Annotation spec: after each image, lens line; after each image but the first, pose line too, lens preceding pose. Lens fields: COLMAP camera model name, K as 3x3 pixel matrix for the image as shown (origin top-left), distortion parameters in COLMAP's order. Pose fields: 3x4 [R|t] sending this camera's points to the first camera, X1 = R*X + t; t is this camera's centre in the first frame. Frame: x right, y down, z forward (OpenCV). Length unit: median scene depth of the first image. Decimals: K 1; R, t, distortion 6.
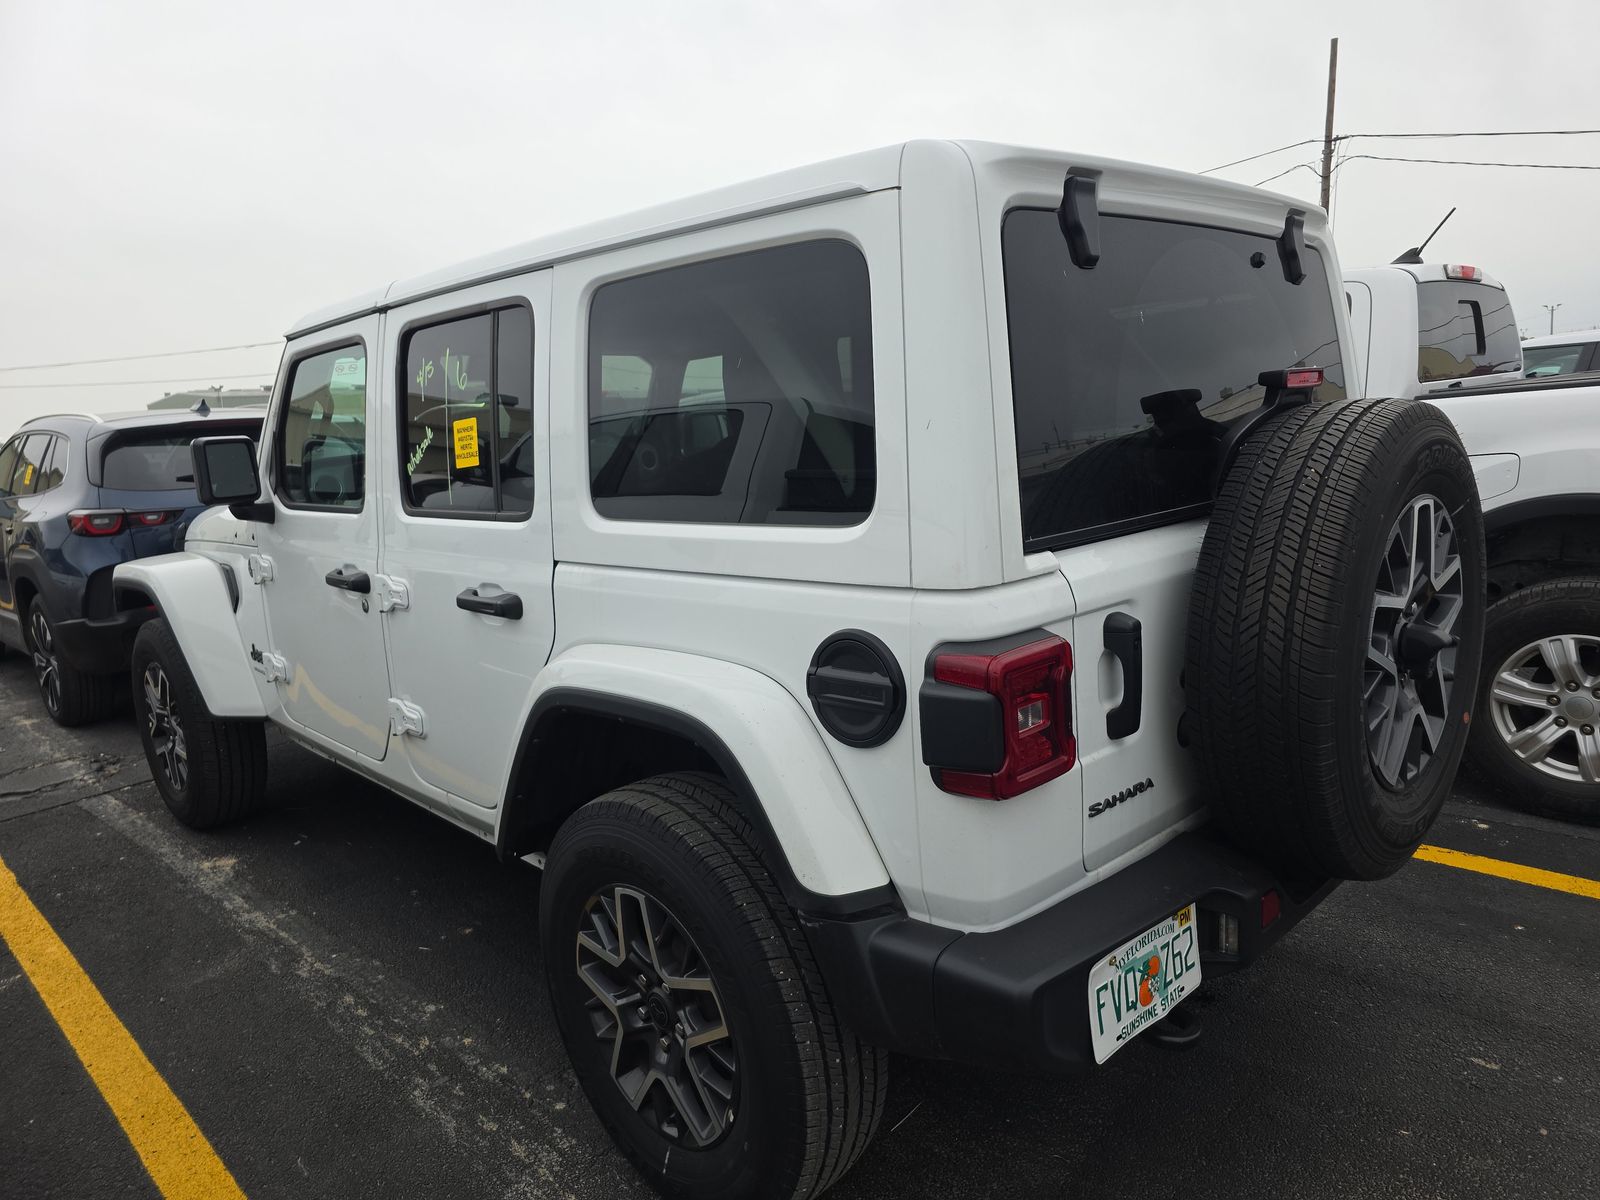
lens RADIAL K [[1123.1, 0, 804.7], [0, 1123.1, 600.2], [0, 0, 1]] dist [0.002394, -0.004623]
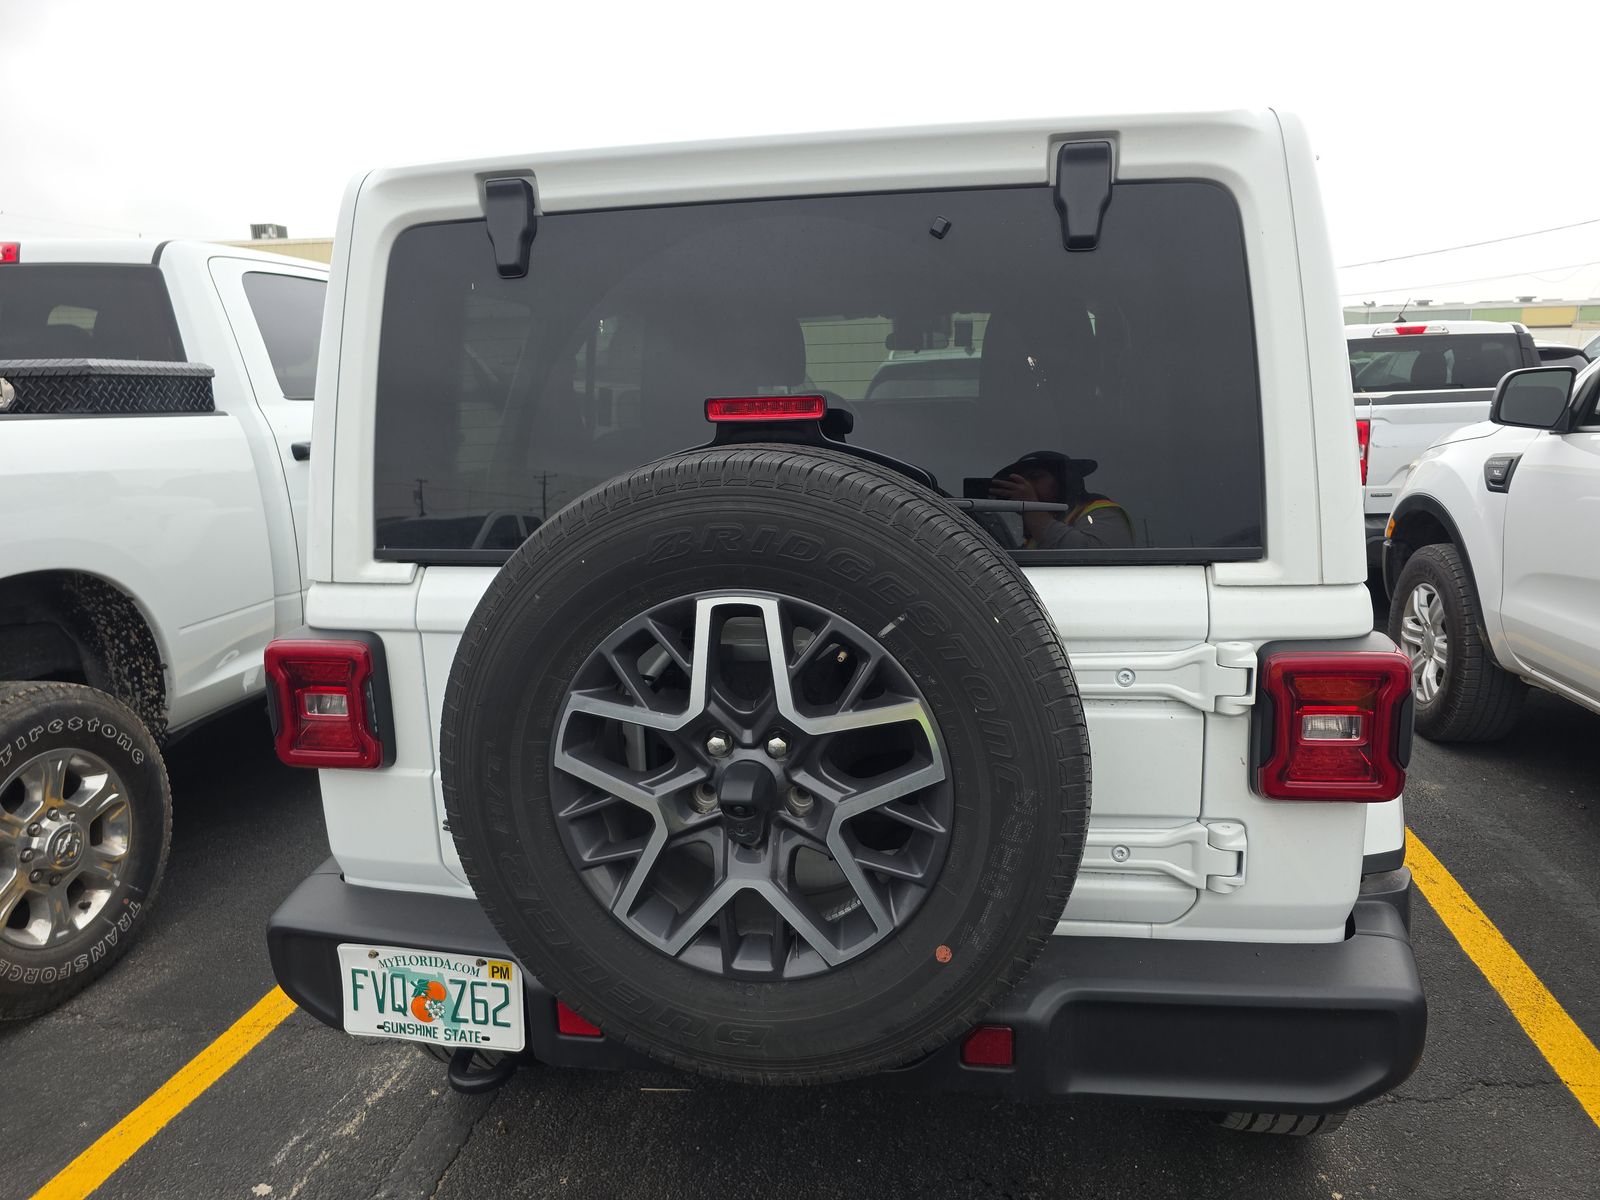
lens RADIAL K [[1123.1, 0, 804.7], [0, 1123.1, 600.2], [0, 0, 1]] dist [0.002394, -0.004623]
pose [[0.585924, 0.191277, -0.787469, 1.296124], [-0.161070, 0.979844, 0.118159, -0.208177], [0.794198, 0.057606, 0.604923, 0.647699]]
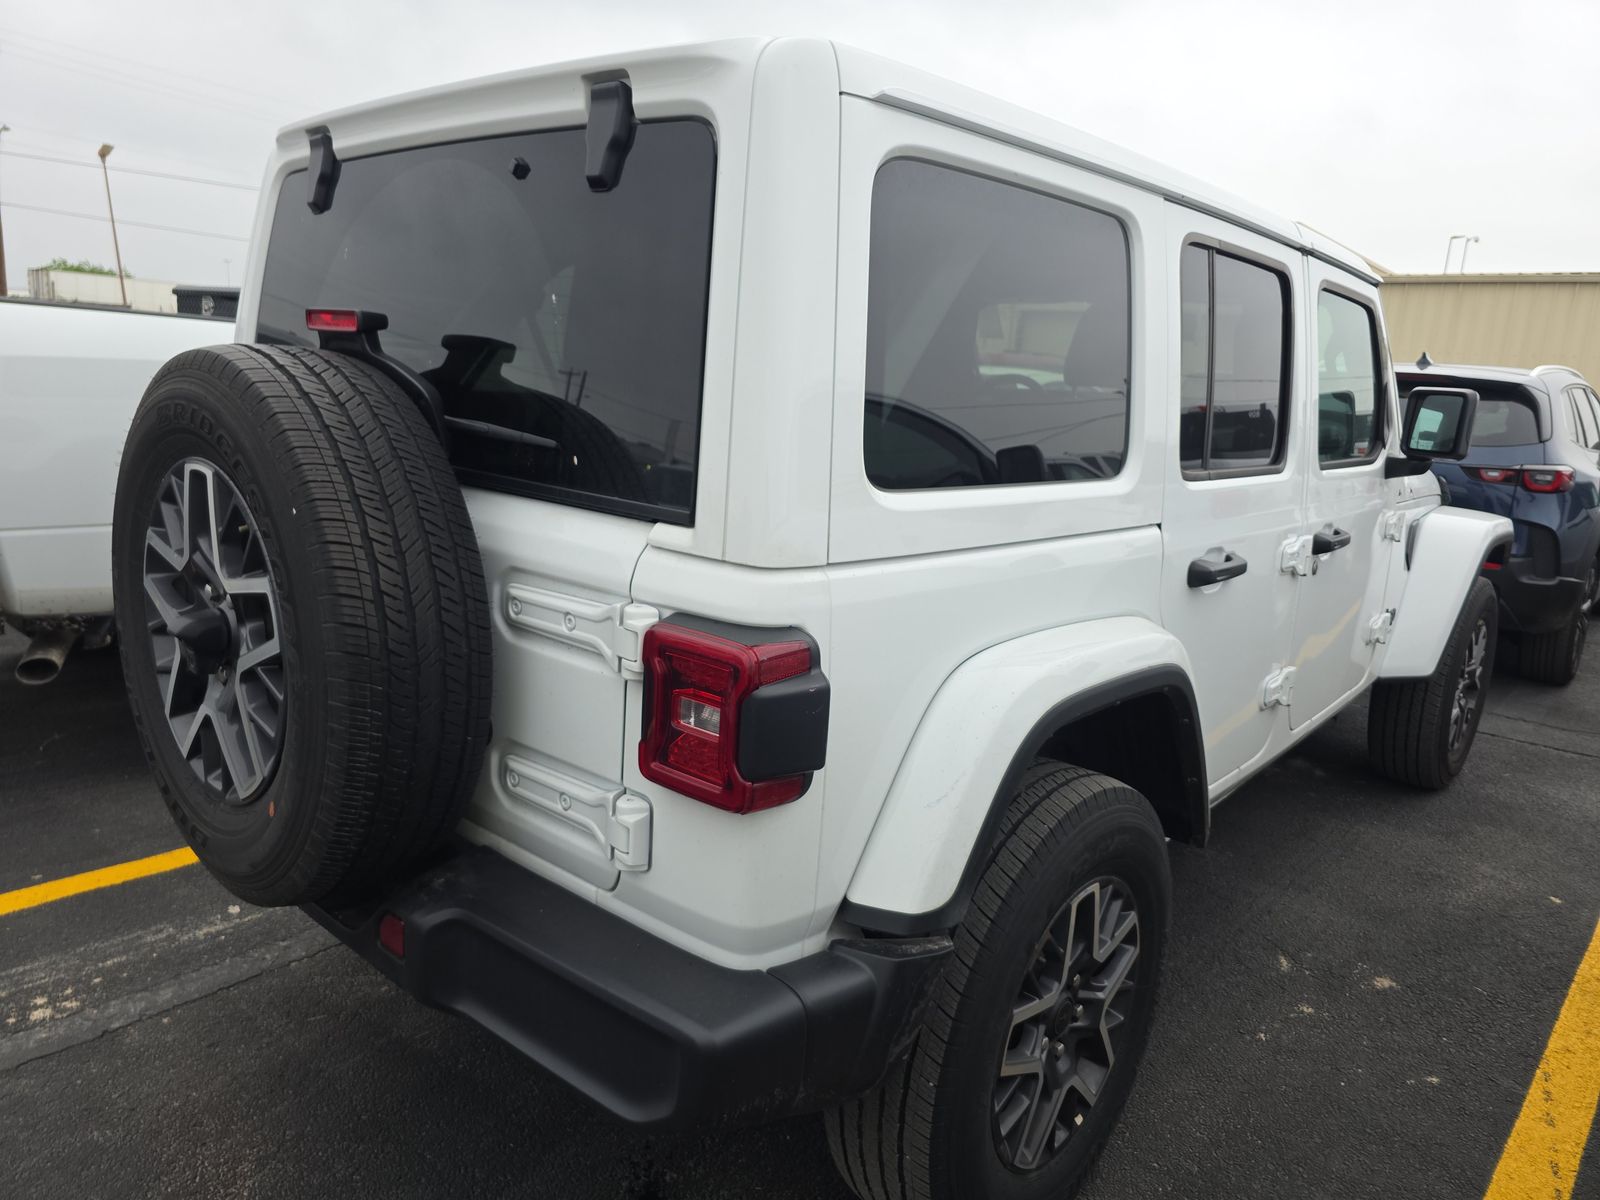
lens RADIAL K [[1123.1, 0, 804.7], [0, 1123.1, 600.2], [0, 0, 1]] dist [0.002394, -0.004623]
pose [[0.077573, 0.254882, -0.963856, 1.749330], [-0.274689, 0.934814, 0.225095, -0.409547], [0.958399, 0.247300, 0.142530, 1.778328]]
